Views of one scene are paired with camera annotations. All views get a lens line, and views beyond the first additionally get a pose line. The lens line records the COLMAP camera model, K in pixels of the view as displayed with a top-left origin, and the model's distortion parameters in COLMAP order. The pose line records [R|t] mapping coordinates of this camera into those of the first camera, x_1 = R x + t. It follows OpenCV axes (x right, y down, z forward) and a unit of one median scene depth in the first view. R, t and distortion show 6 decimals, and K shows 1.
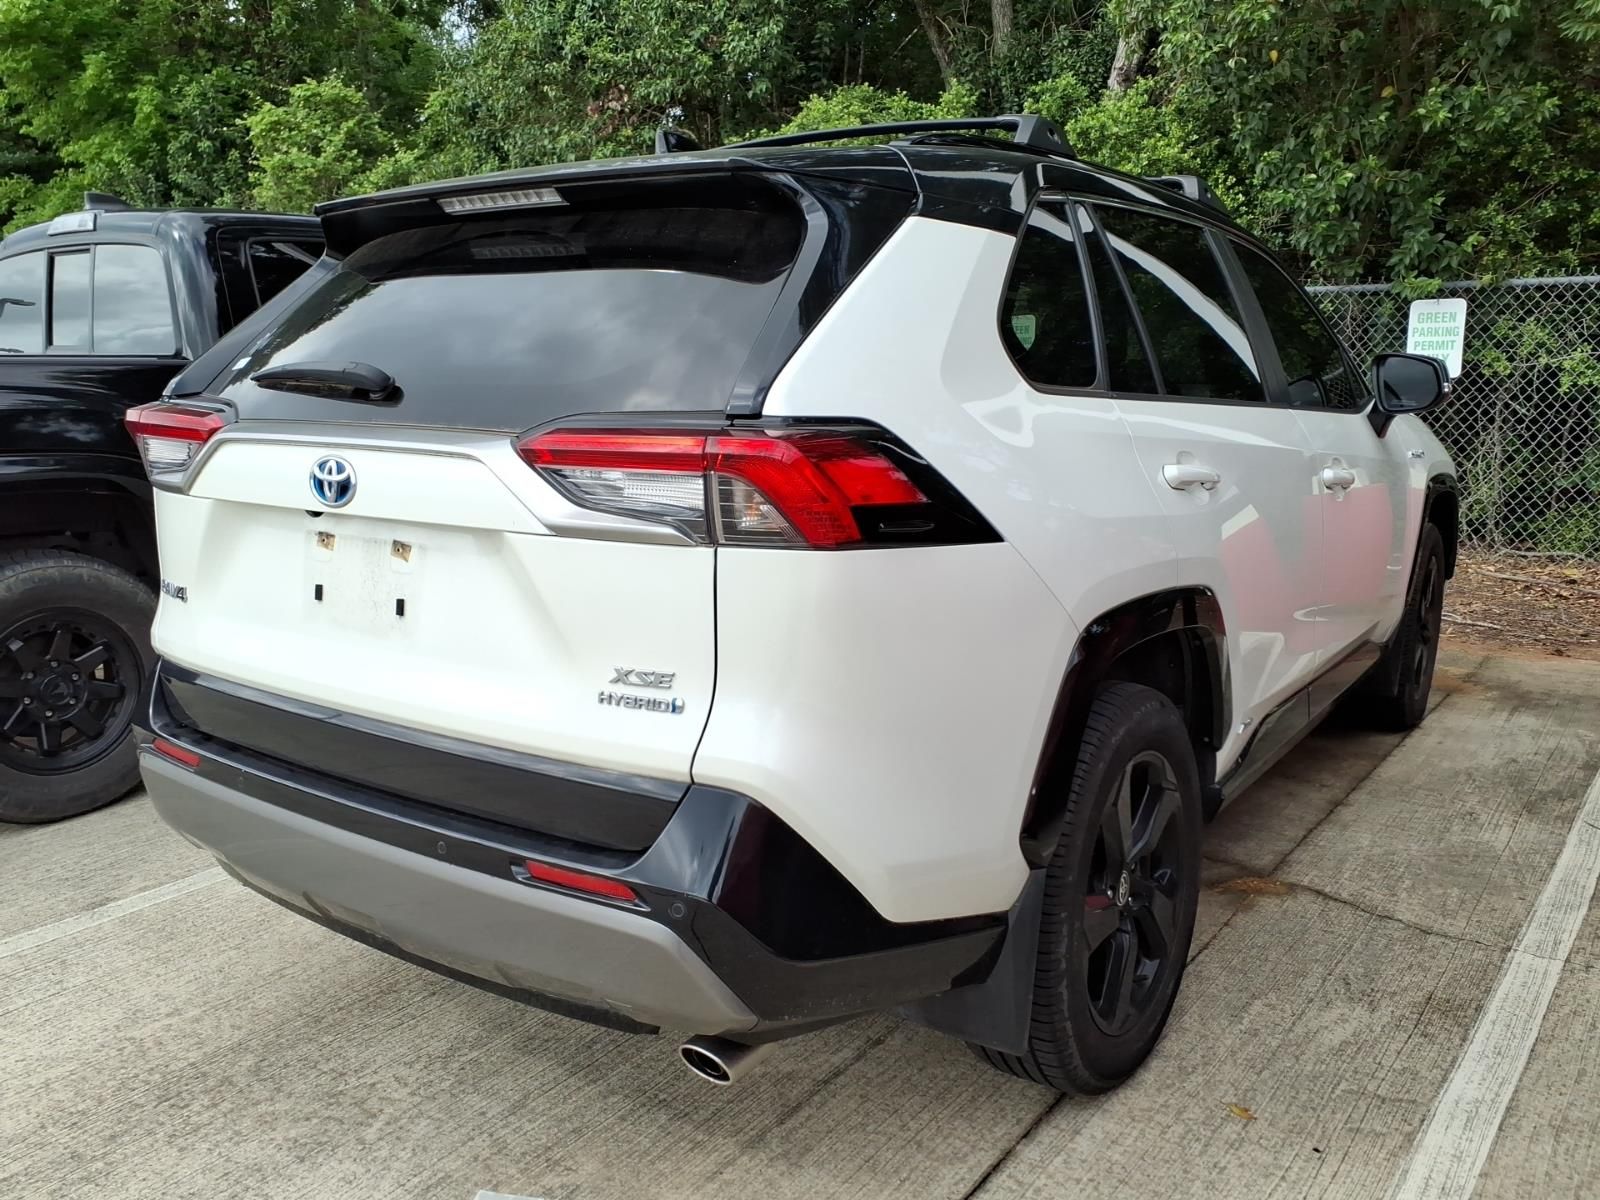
lens RADIAL K [[1315.9, 0, 769.0], [0, 1315.9, 611.3], [0, 0, 1]] dist [0.119304, -0.181044]
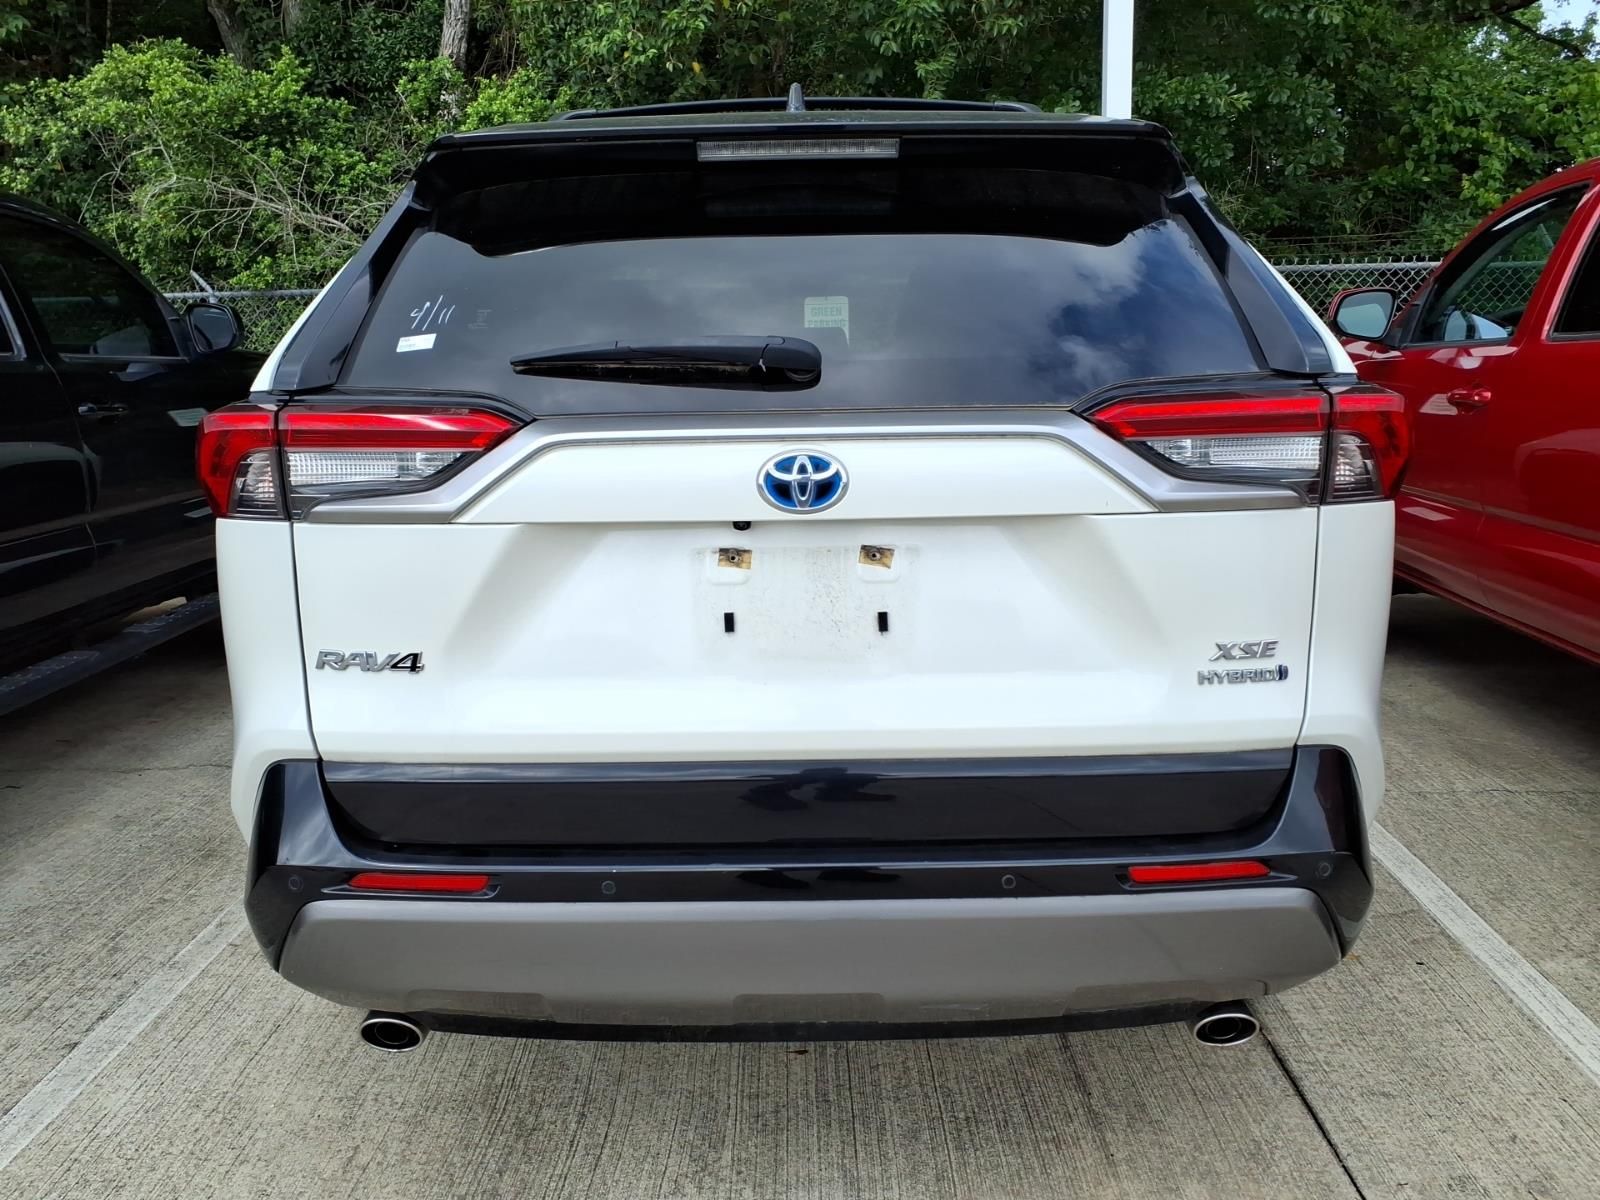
lens RADIAL K [[1315.9, 0, 769.0], [0, 1315.9, 611.3], [0, 0, 1]] dist [0.119304, -0.181044]
pose [[0.804901, -0.128099, 0.579419, -0.763631], [0.126945, 0.990988, 0.042743, -0.051716], [-0.579672, 0.039151, 0.813909, 0.328318]]
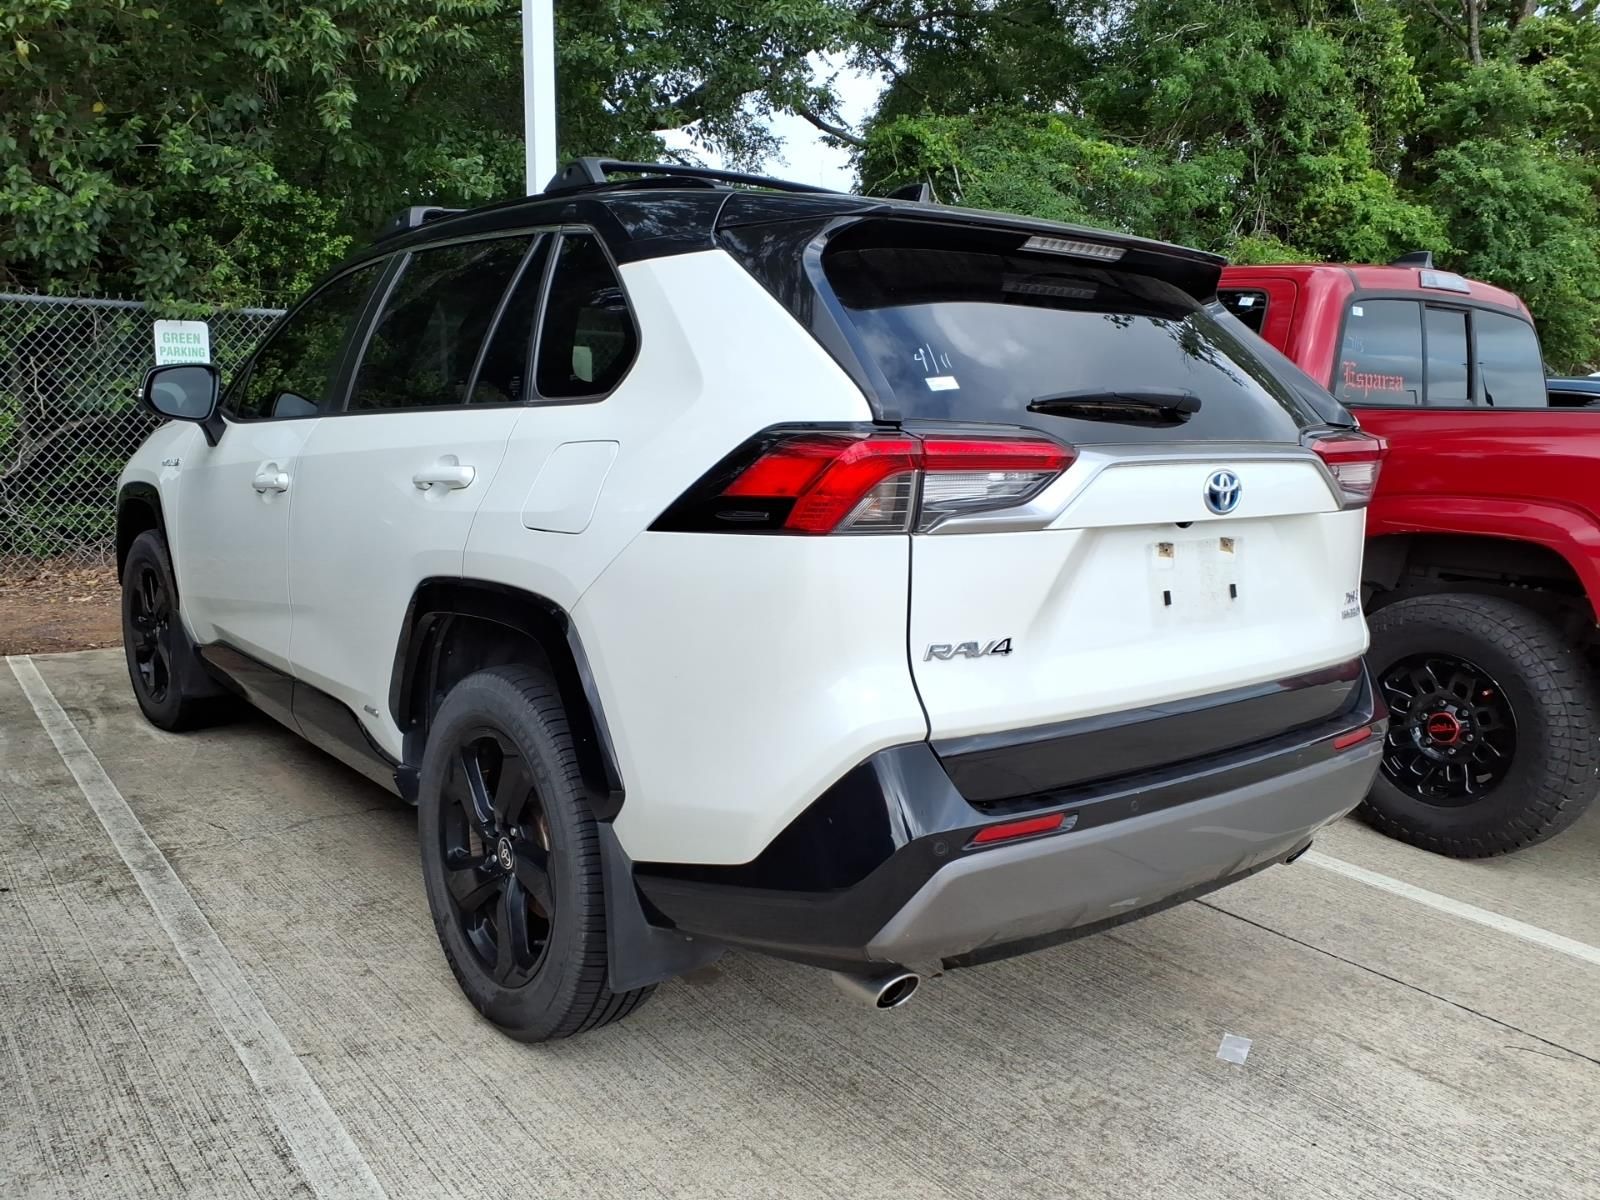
lens RADIAL K [[1313.5, 0, 800.0], [0, 1313.5, 600.0], [0, 0, 1]] dist [0.178440, -0.283218]
pose [[0.229783, -0.137448, 0.963487, -1.427950], [0.156440, 0.982320, 0.102826, -0.168694], [-0.960586, 0.127100, 0.247223, 0.998609]]
